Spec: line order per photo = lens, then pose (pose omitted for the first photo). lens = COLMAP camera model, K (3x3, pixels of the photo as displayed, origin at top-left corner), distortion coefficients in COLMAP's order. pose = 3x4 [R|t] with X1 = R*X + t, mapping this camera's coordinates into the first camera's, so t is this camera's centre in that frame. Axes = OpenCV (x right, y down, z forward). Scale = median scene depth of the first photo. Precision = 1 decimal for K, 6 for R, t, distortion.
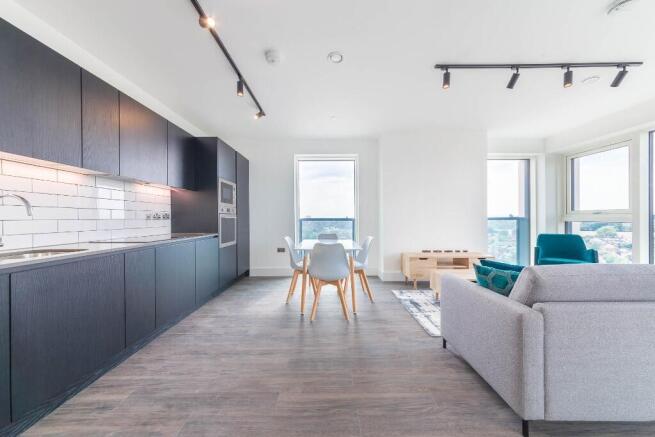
lens RADIAL K [[230.4, 0, 327.2], [0, 230.4, 222.0], [0, 0, 1]] dist [0.006628, 0.000078]
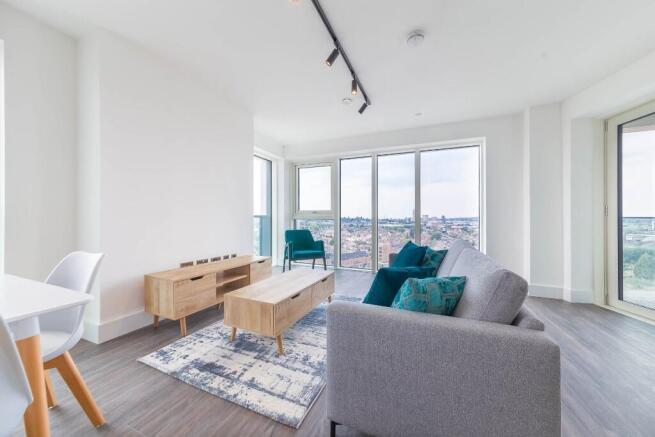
lens RADIAL K [[230.4, 0, 327.2], [0, 230.4, 222.0], [0, 0, 1]] dist [0.006628, 0.000078]
pose [[0.398637, -0.005300, 0.917093, -0.006824], [0.001437, 0.999986, 0.005154, 0.008528], [-0.917108, -0.000737, 0.398639, 0.500718]]
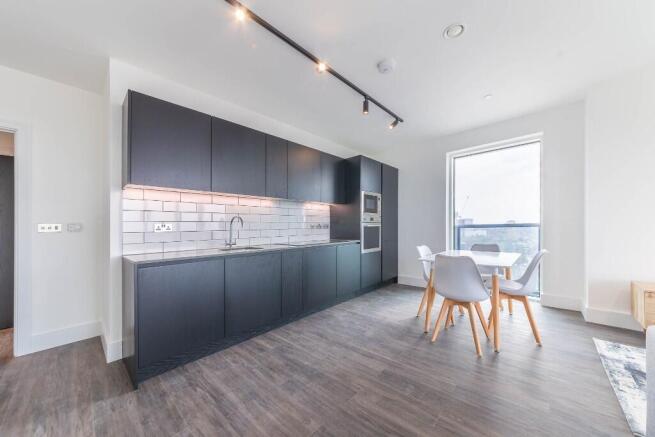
lens RADIAL K [[235.5, 0, 335.8], [0, 235.5, 229.5], [0, 0, 1]] dist [0.012177, 0.000088]
pose [[0.748997, -0.006715, -0.662539, 0.210420], [0.008800, 0.999961, -0.000187, -0.004627], [0.662515, -0.005691, 0.749027, 0.061395]]
